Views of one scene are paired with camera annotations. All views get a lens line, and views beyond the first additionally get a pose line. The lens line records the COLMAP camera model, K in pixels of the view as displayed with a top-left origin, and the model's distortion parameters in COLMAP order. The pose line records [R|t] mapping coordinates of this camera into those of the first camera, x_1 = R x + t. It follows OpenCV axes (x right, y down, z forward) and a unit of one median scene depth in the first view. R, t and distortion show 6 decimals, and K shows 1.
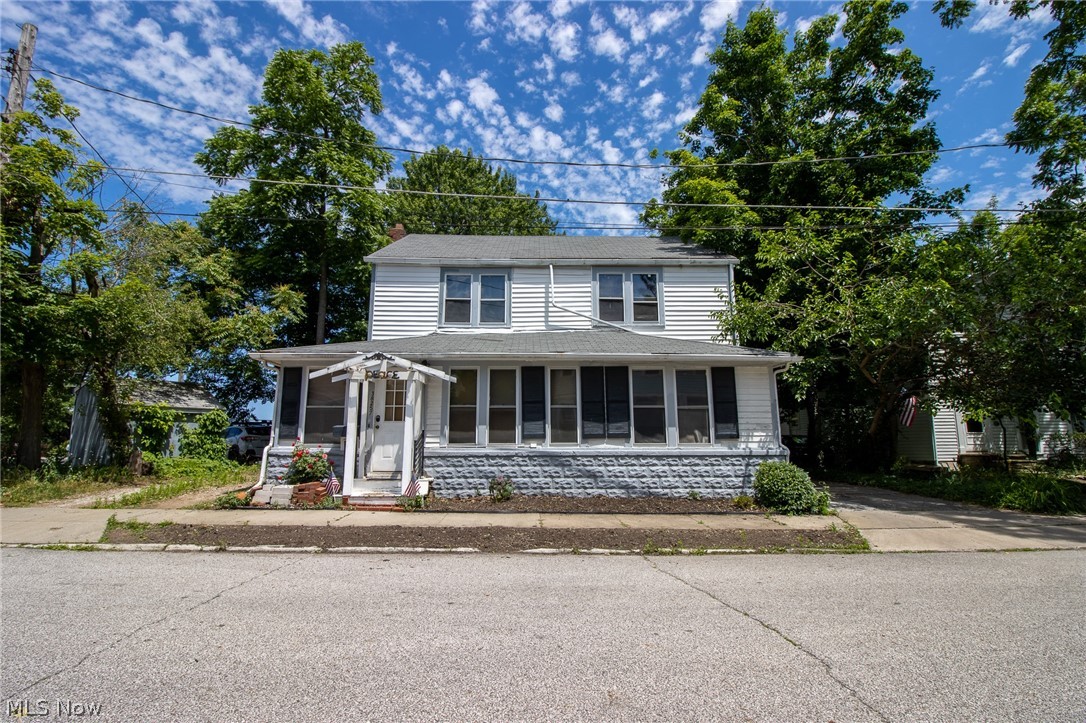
lens RADIAL K [[516.8, 0, 543.0], [0, 516.8, 361.5], [0, 0, 1]] dist [-0.000645, -0.000187]
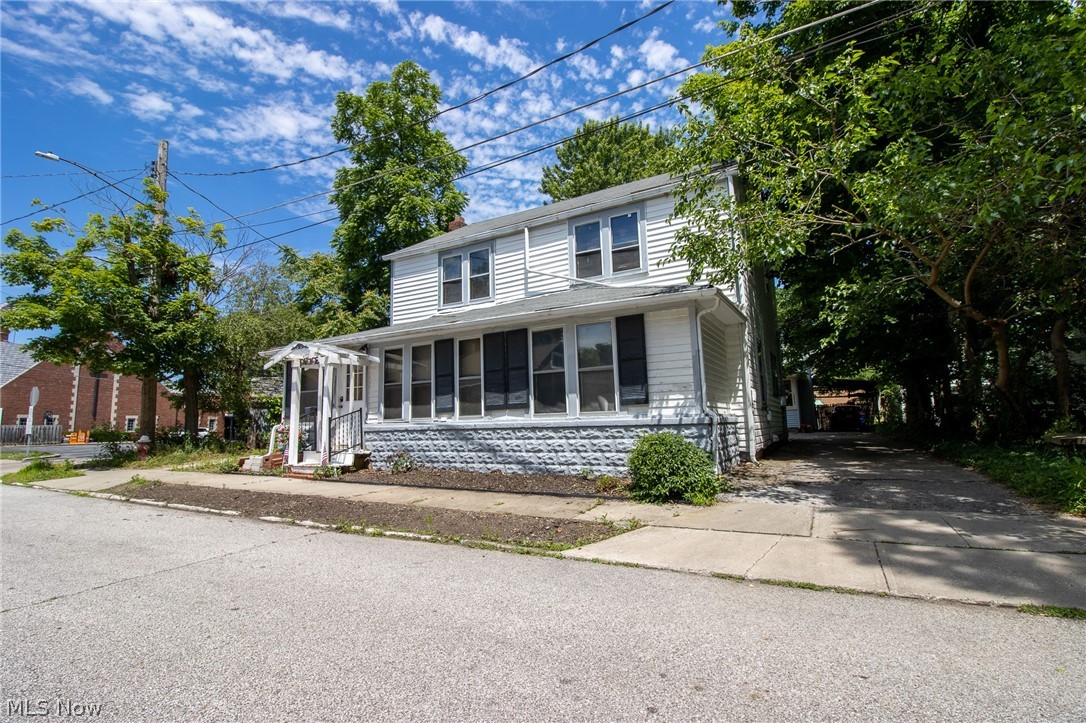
lens RADIAL K [[503.5, 0, 543.0], [0, 503.5, 361.5], [0, 0, 1]] dist [-0.001045, 0.000037]
pose [[0.864929, -0.082309, -0.495099, 0.626029], [0.105219, 0.994277, 0.018520, 0.054487], [0.490741, -0.068112, 0.868639, 0.262879]]
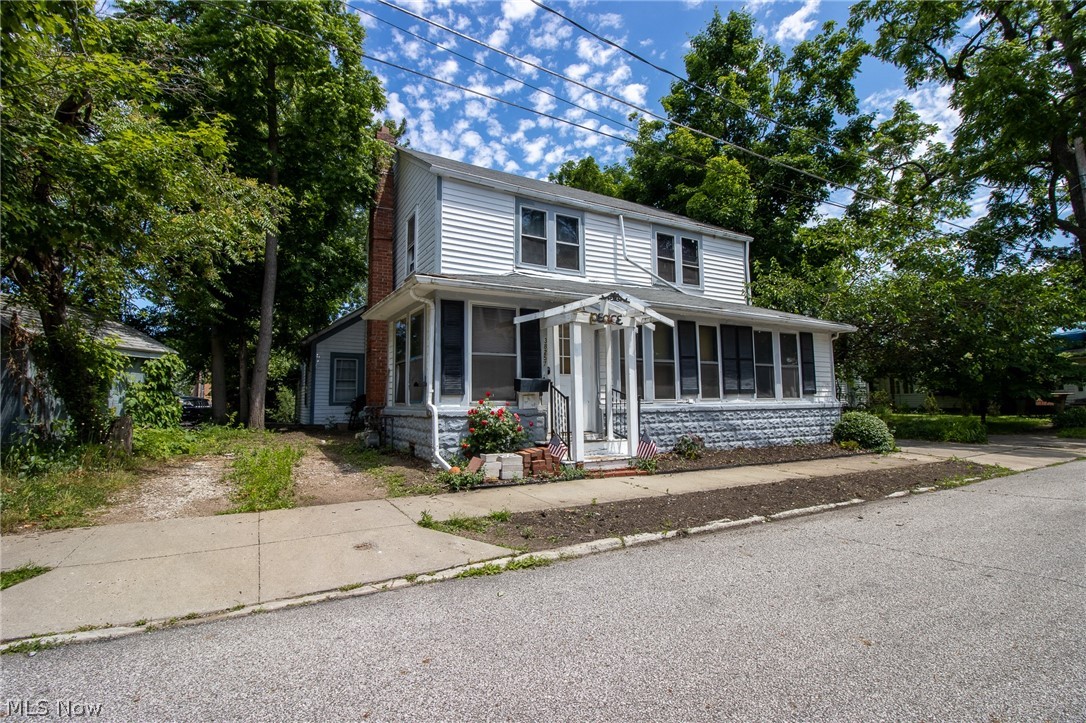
lens RADIAL K [[479.8, 0, 525.2], [0, 479.8, 360.8], [0, 0, 1]] dist [-0.022773, -0.000021]
pose [[0.895933, 0.030579, 0.443136, -0.703369], [-0.069228, 0.995050, 0.071301, 0.042498], [-0.438761, -0.094559, 0.893615, 0.327121]]
